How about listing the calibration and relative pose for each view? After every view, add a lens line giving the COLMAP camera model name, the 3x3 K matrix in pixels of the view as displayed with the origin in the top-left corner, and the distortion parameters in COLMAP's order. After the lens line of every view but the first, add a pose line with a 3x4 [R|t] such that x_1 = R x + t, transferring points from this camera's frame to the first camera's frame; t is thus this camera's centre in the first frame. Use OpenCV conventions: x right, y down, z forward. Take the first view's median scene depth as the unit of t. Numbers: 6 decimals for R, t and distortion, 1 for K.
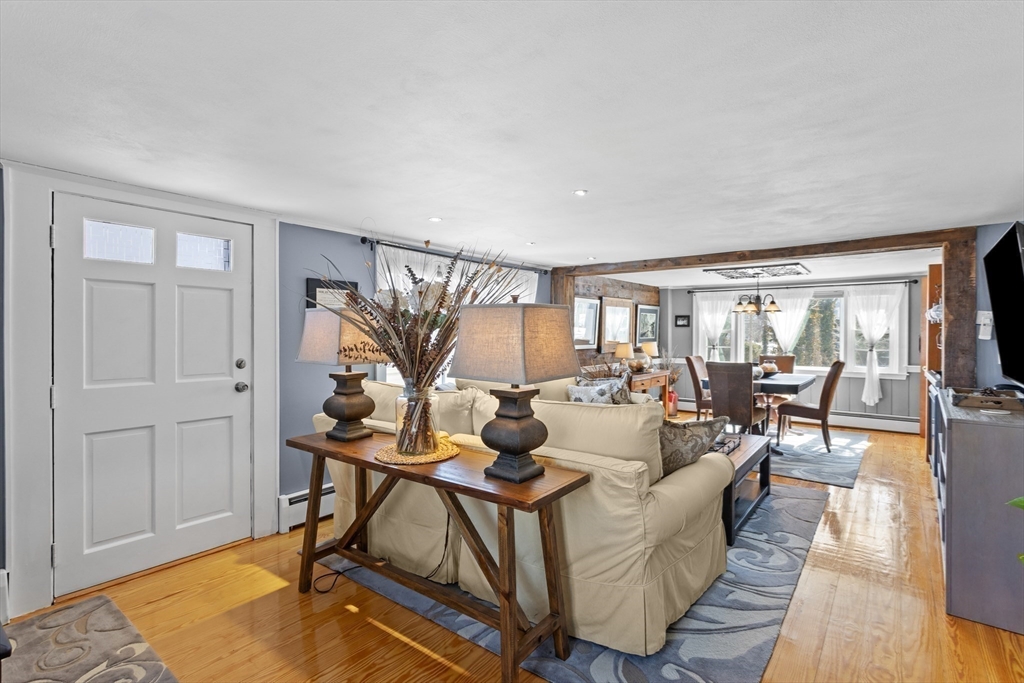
lens RADIAL K [[487.7, 0, 514.0], [0, 487.7, 334.3], [0, 0, 1]] dist [0.001368, 0.000239]
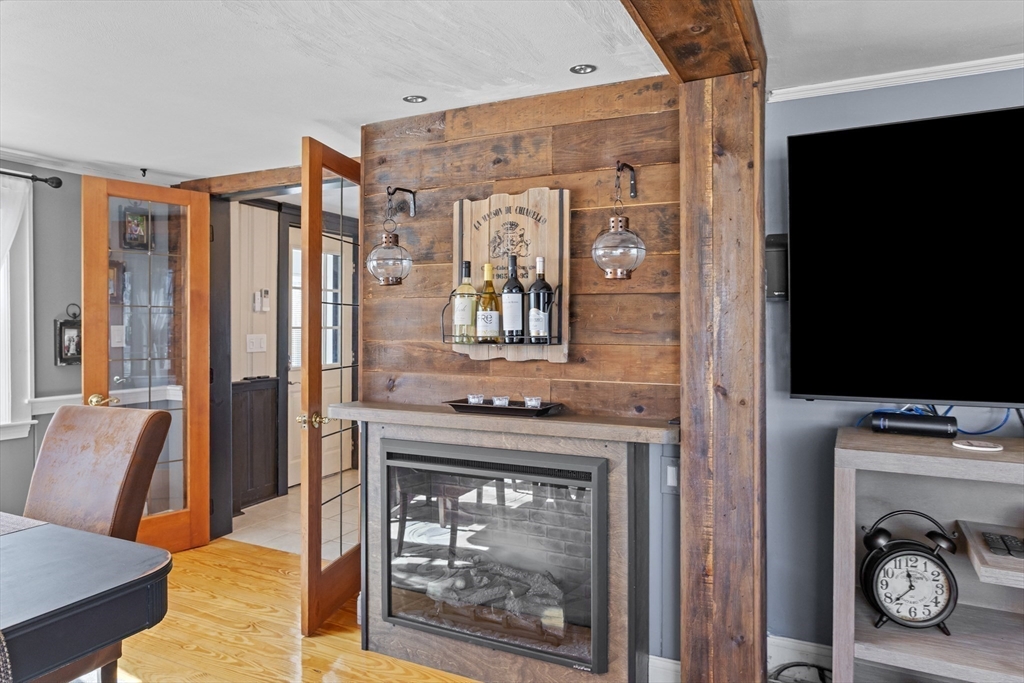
lens RADIAL K [[643.8, 0, 517.7], [0, 643.8, 332.2], [0, 0, 1]] dist [-0.013079, 0.009020]
pose [[-0.210649, -0.005604, 0.977546, 0.286012], [0.005364, 0.999962, 0.006889, 0.011272], [-0.977547, 0.006695, -0.210611, 0.886106]]
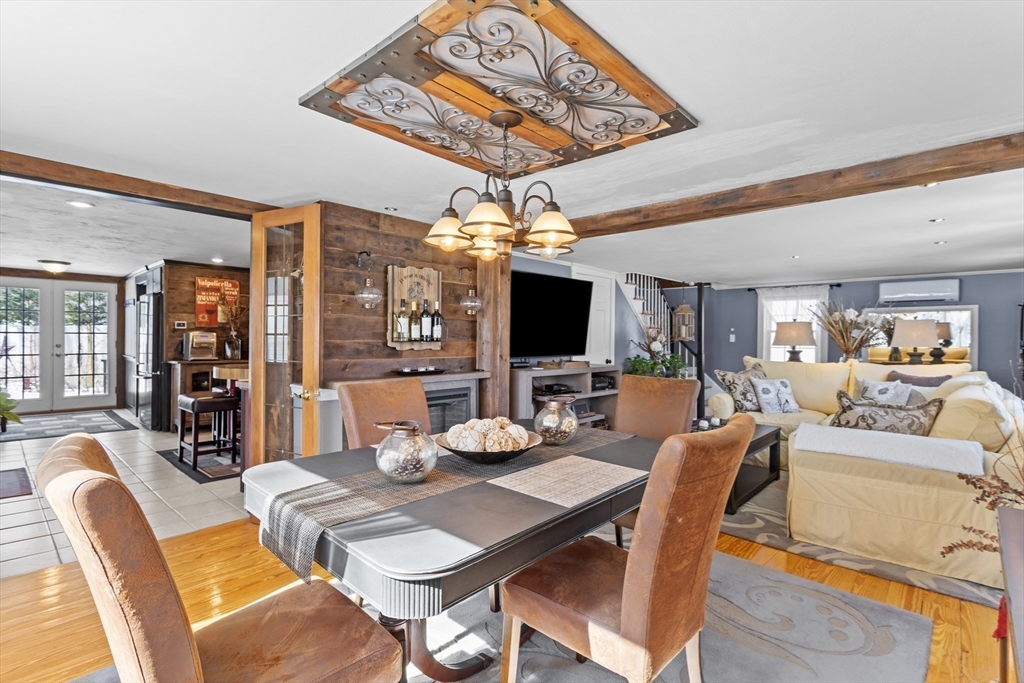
lens RADIAL K [[487.7, 0, 516.0], [0, 487.7, 340.7], [0, 0, 1]] dist [0.001368, 0.000239]
pose [[-0.996950, -0.010769, 0.077298, 0.529673], [-0.009559, 0.999826, 0.016015, 0.008926], [-0.077457, 0.015227, -0.996879, 1.474577]]
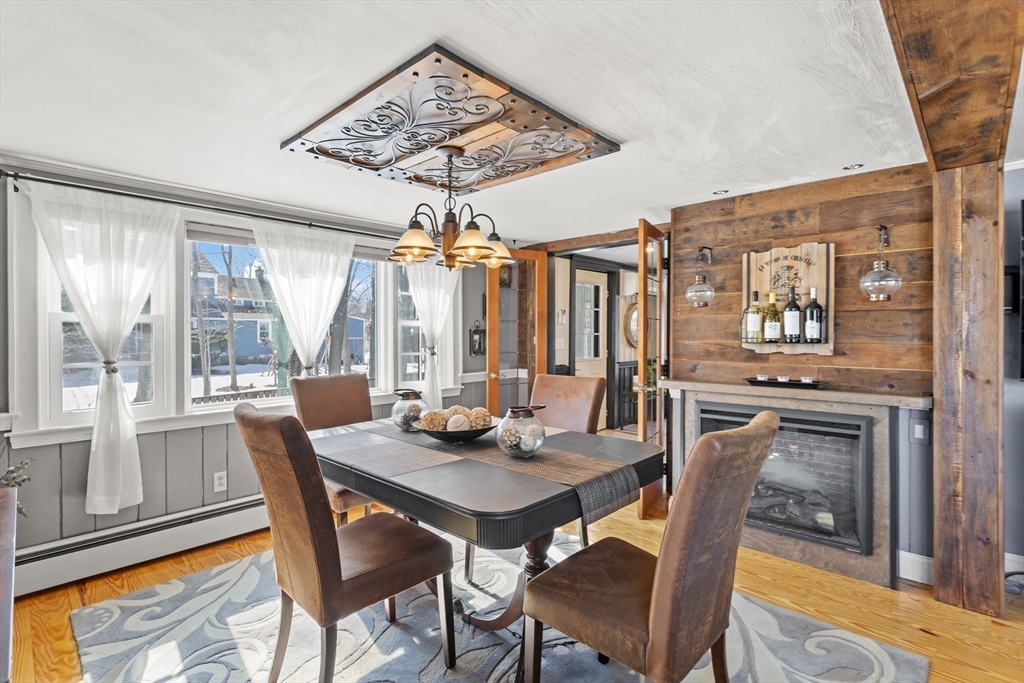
lens RADIAL K [[487.7, 0, 513.7], [0, 487.7, 337.5], [0, 0, 1]] dist [0.001368, 0.000239]
pose [[0.091288, -0.005037, 0.995812, 0.167420], [0.007305, 0.999964, 0.004389, 0.011778], [-0.995798, 0.006874, 0.091321, 1.044899]]
